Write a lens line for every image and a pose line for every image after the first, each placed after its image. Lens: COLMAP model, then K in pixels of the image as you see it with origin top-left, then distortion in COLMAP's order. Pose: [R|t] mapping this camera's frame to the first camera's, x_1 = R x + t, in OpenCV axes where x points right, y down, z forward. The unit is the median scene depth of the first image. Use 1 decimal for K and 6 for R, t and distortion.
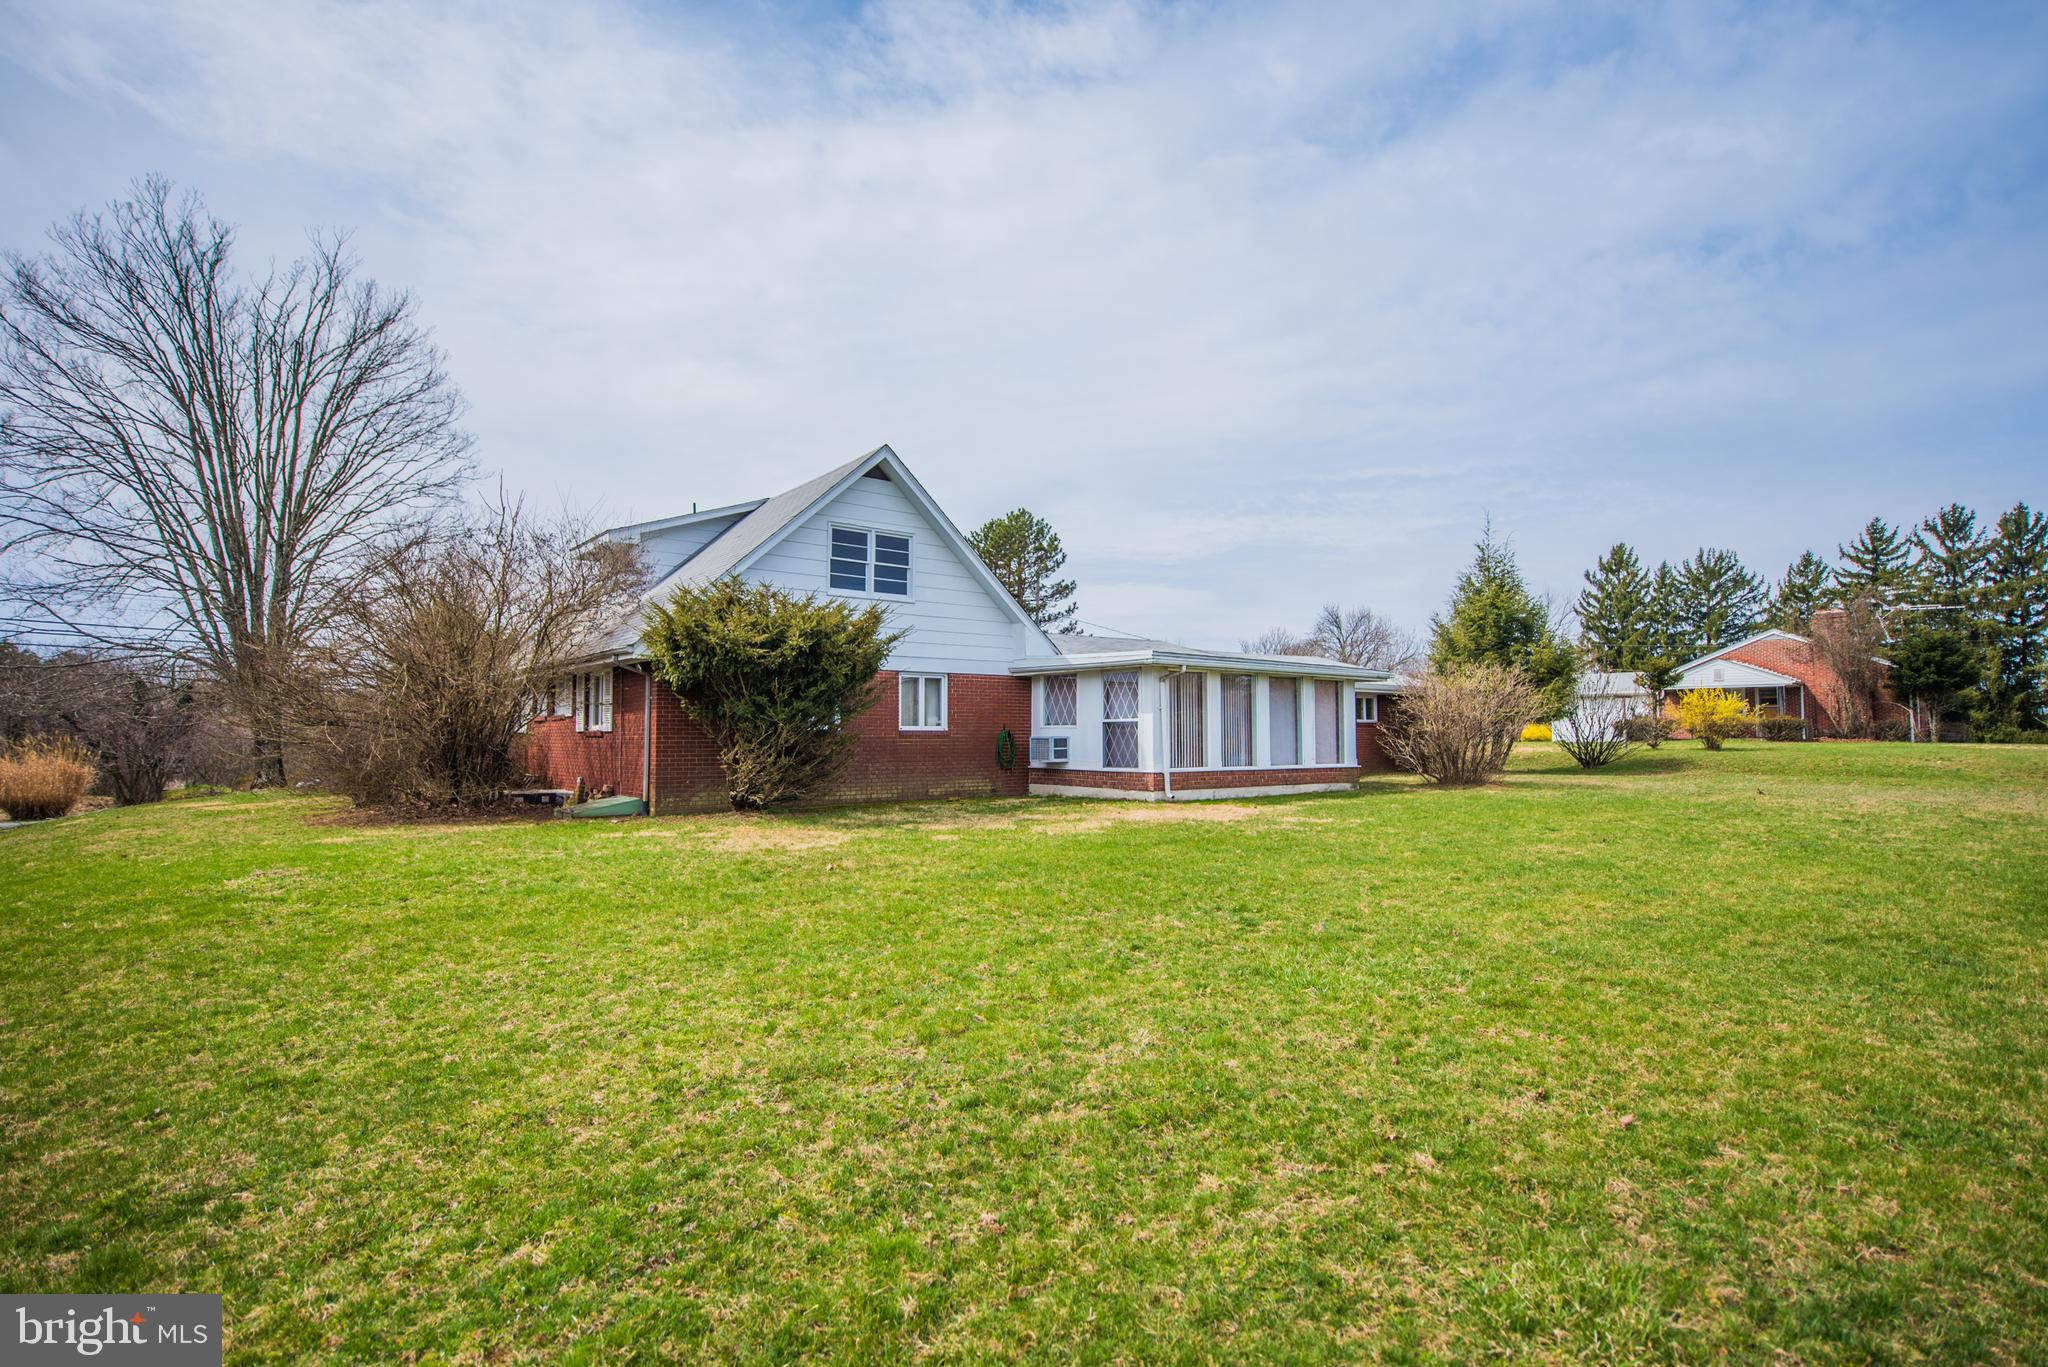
lens RADIAL K [[987.4, 0, 1024.0], [0, 987.4, 683.5], [0, 0, 1]] dist [-0.002713, -0.000318]
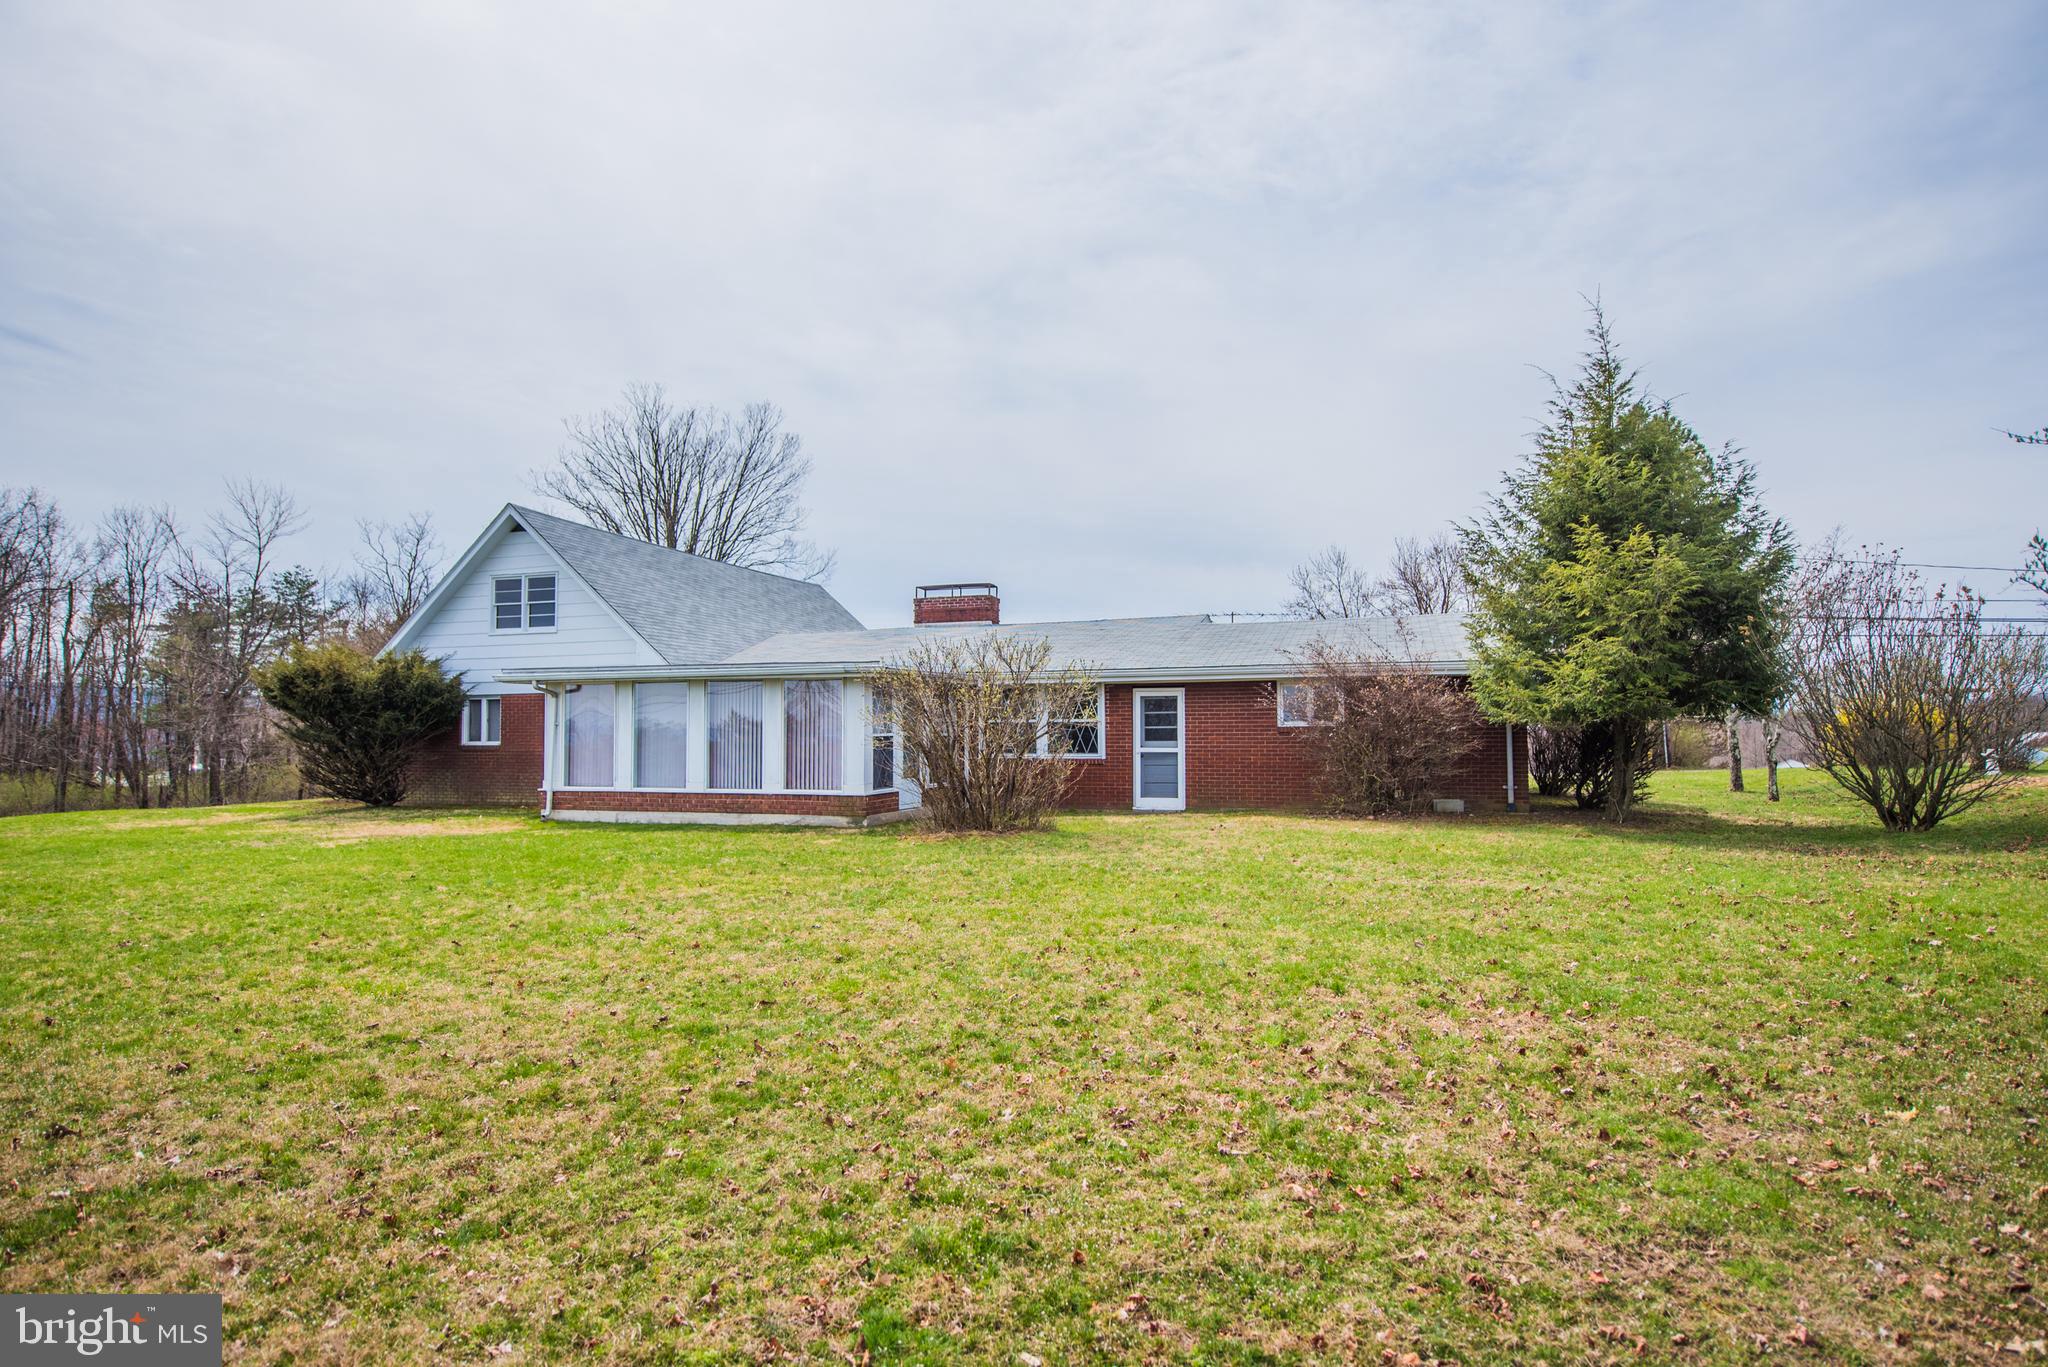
lens RADIAL K [[1101.5, 0, 1024.0], [0, 1101.5, 683.5], [0, 0, 1]] dist [0.000488, -0.000306]
pose [[0.559522, -0.039364, -0.827880, 1.235722], [0.051287, 0.998602, -0.012819, 0.020617], [0.827227, -0.035286, 0.560759, 0.735383]]
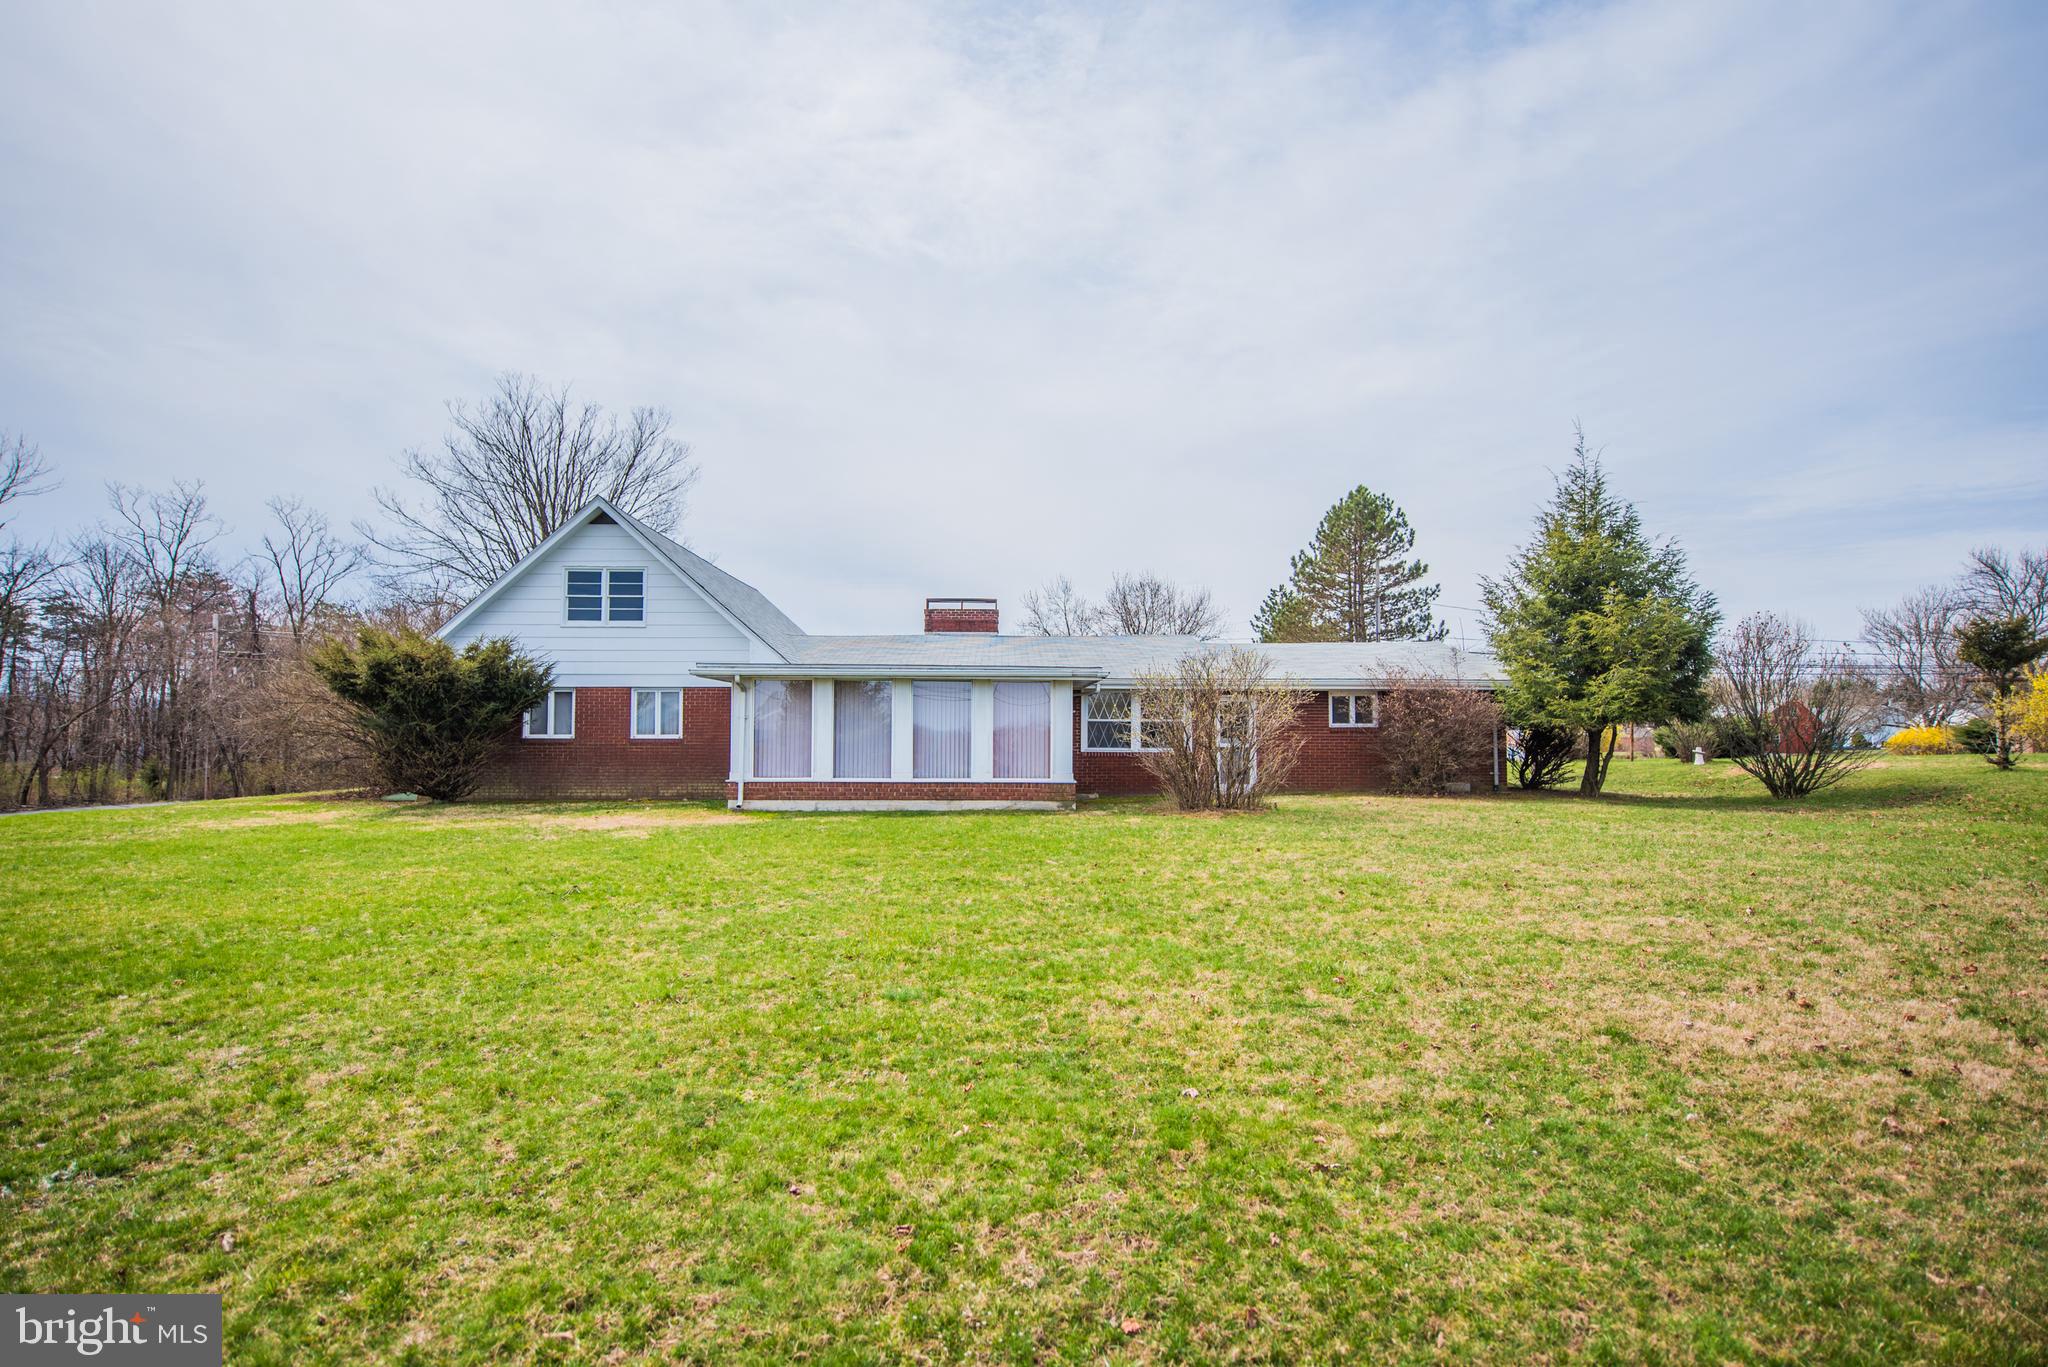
lens RADIAL K [[987.4, 0, 1024.0], [0, 987.4, 683.5], [0, 0, 1]] dist [-0.002713, -0.000318]
pose [[0.804935, -0.027065, -0.592746, 0.922603], [0.030609, 0.999523, -0.004072, 0.001935], [0.592574, -0.014866, 0.805379, 0.338029]]
